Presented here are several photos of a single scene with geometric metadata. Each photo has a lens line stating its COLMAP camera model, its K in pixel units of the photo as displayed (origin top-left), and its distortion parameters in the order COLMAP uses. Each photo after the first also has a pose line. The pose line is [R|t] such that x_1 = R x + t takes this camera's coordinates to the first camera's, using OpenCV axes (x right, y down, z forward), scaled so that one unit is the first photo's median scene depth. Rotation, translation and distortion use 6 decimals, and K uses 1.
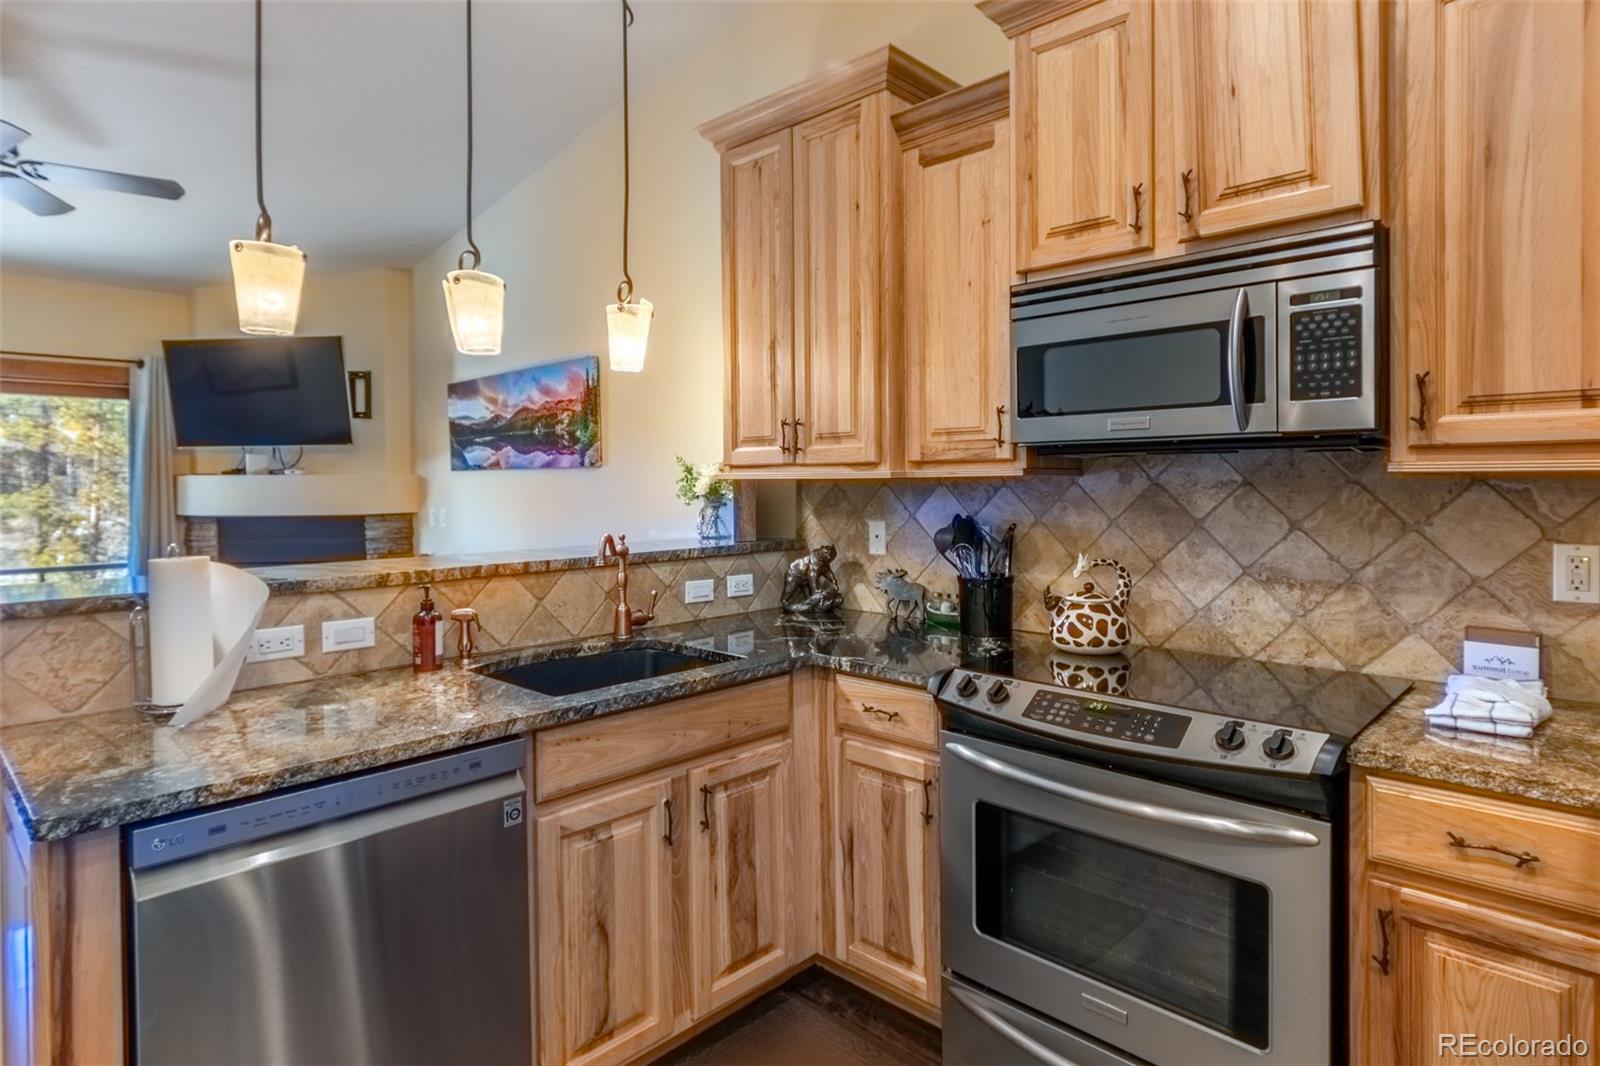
lens RADIAL K [[868.7, 0, 799.1], [0, 868.7, 488.5], [0, 0, 1]] dist [-0.003048, -0.000932]
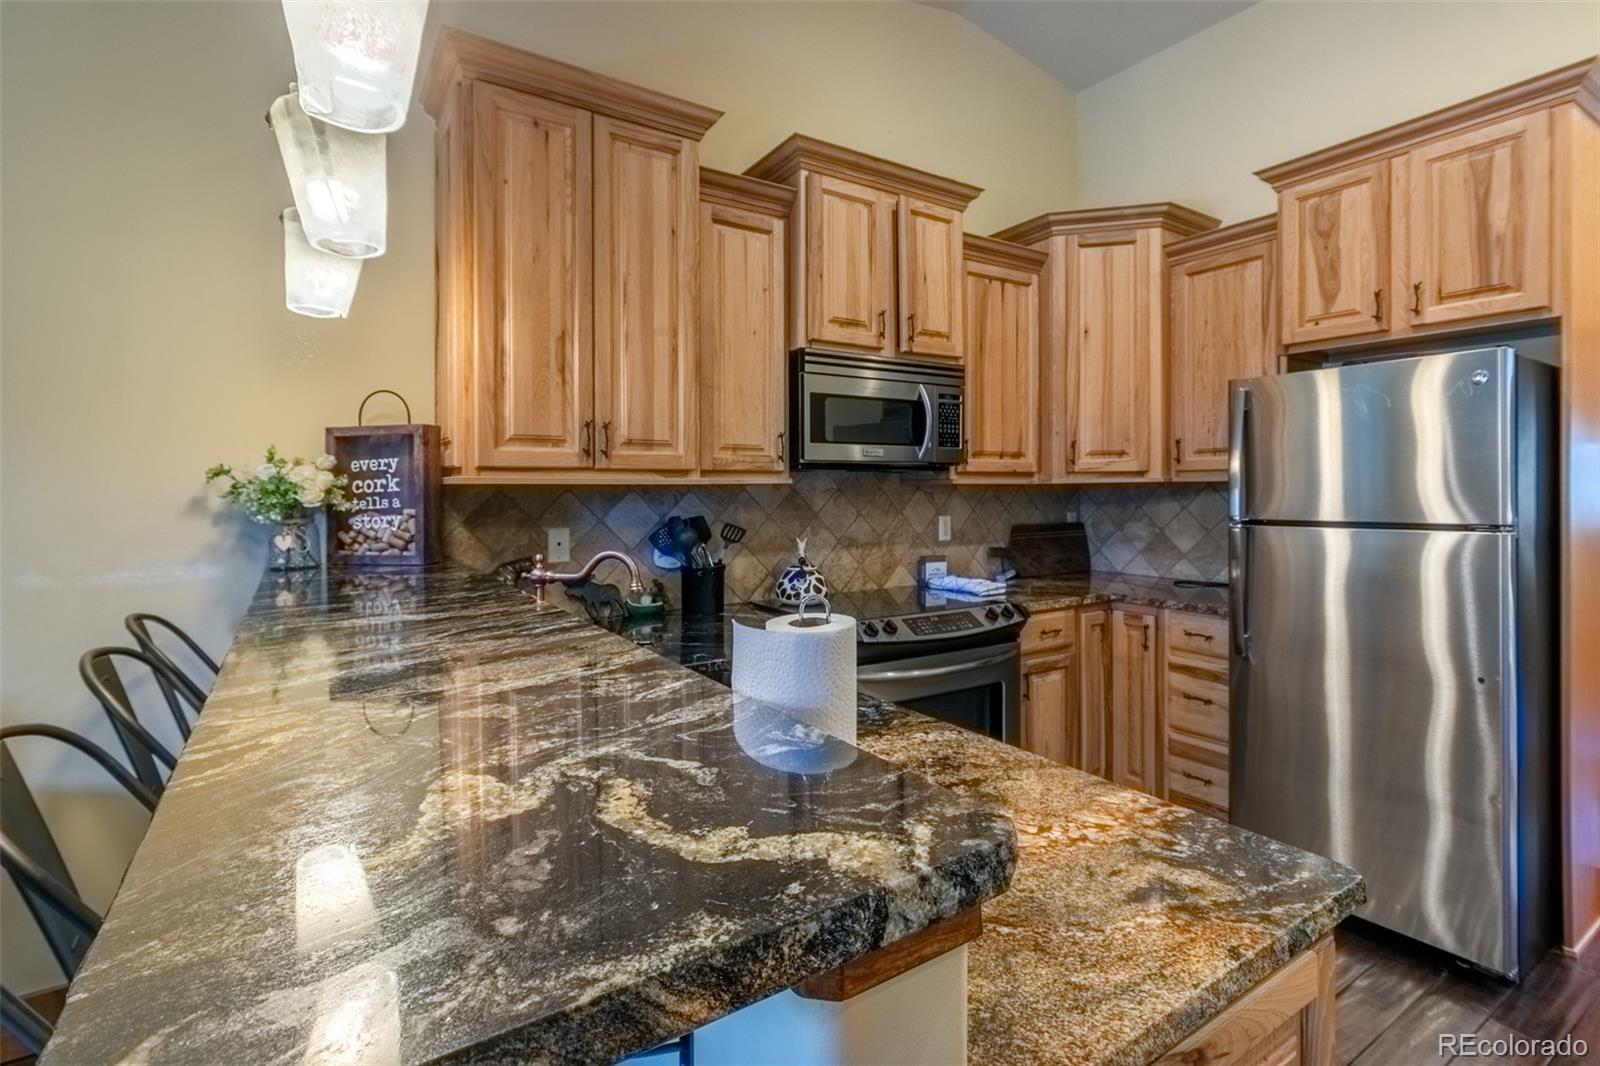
lens RADIAL K [[754.3, 0, 777.6], [0, 754.3, 490.1], [0, 0, 1]] dist [-0.000901, -0.000534]
pose [[0.233770, 0.006962, 0.972267, -0.687891], [0.012587, 0.999869, -0.010186, 0.006028], [-0.972211, 0.014619, 0.233651, 0.555979]]
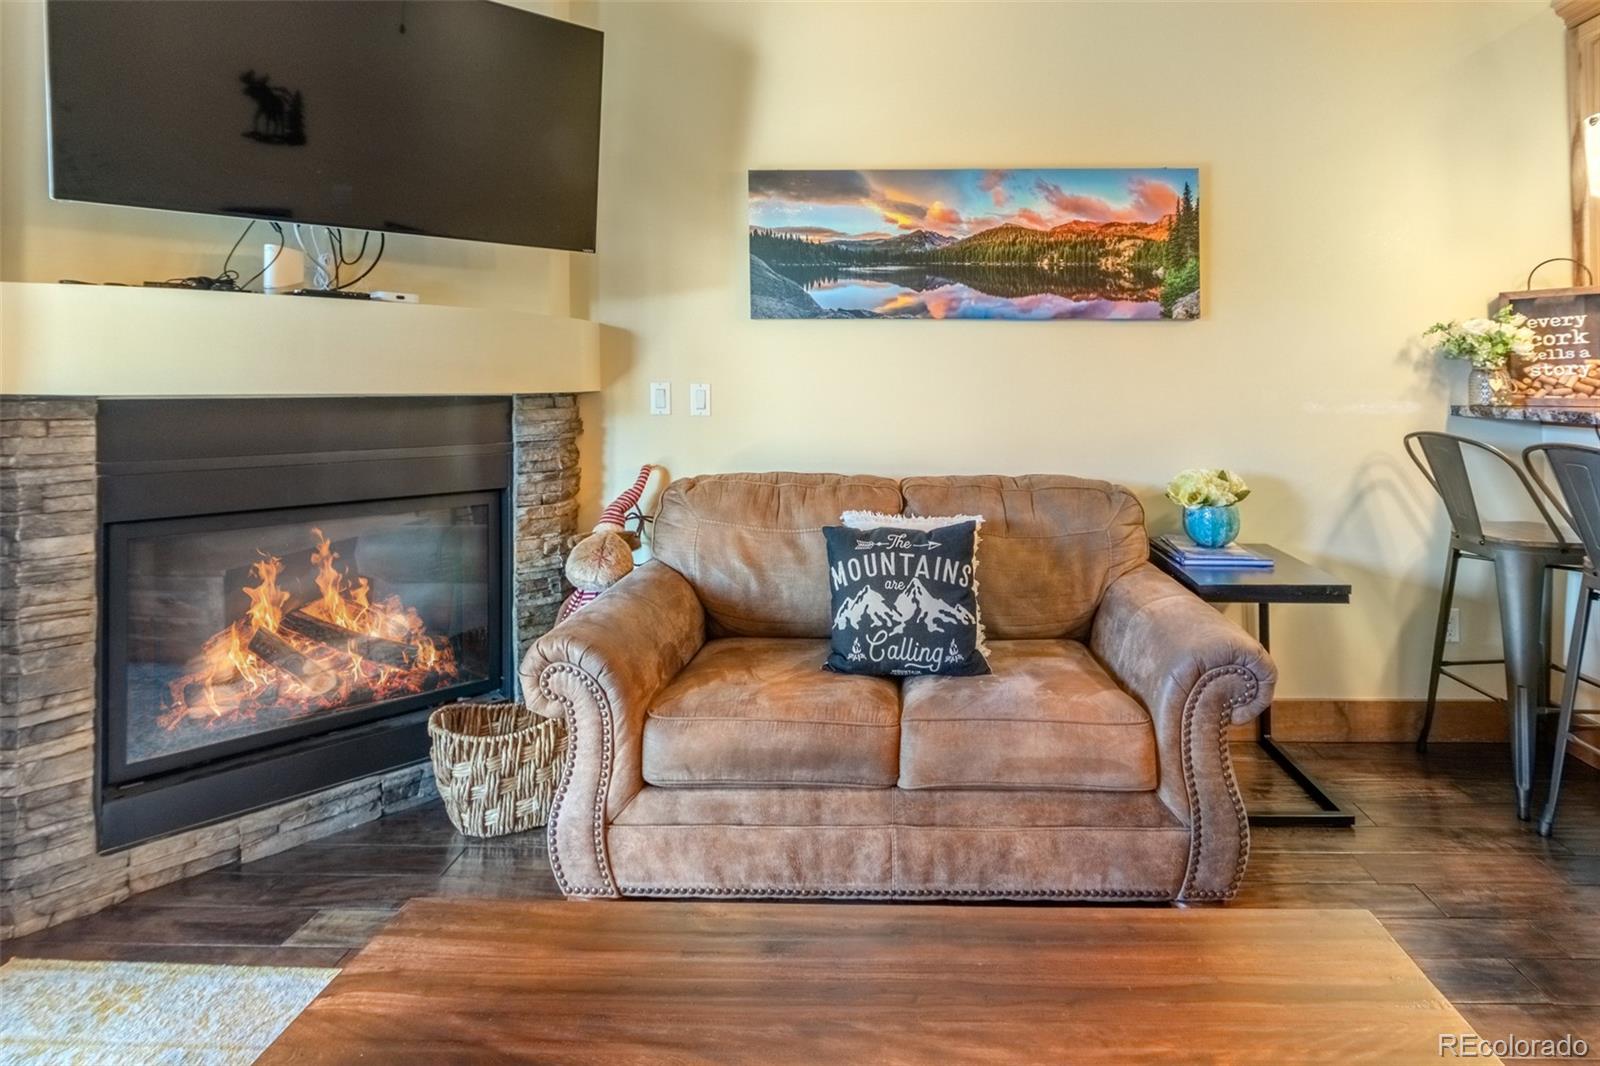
lens RADIAL K [[754.3, 0, 802.7], [0, 754.3, 390.5], [0, 0, 1]] dist [-0.000901, -0.000534]
pose [[0.730098, 0.007439, 0.683302, -1.299023], [-0.003202, 0.999967, -0.007465, 0.058283], [-0.683335, 0.003262, 0.730098, 1.083508]]
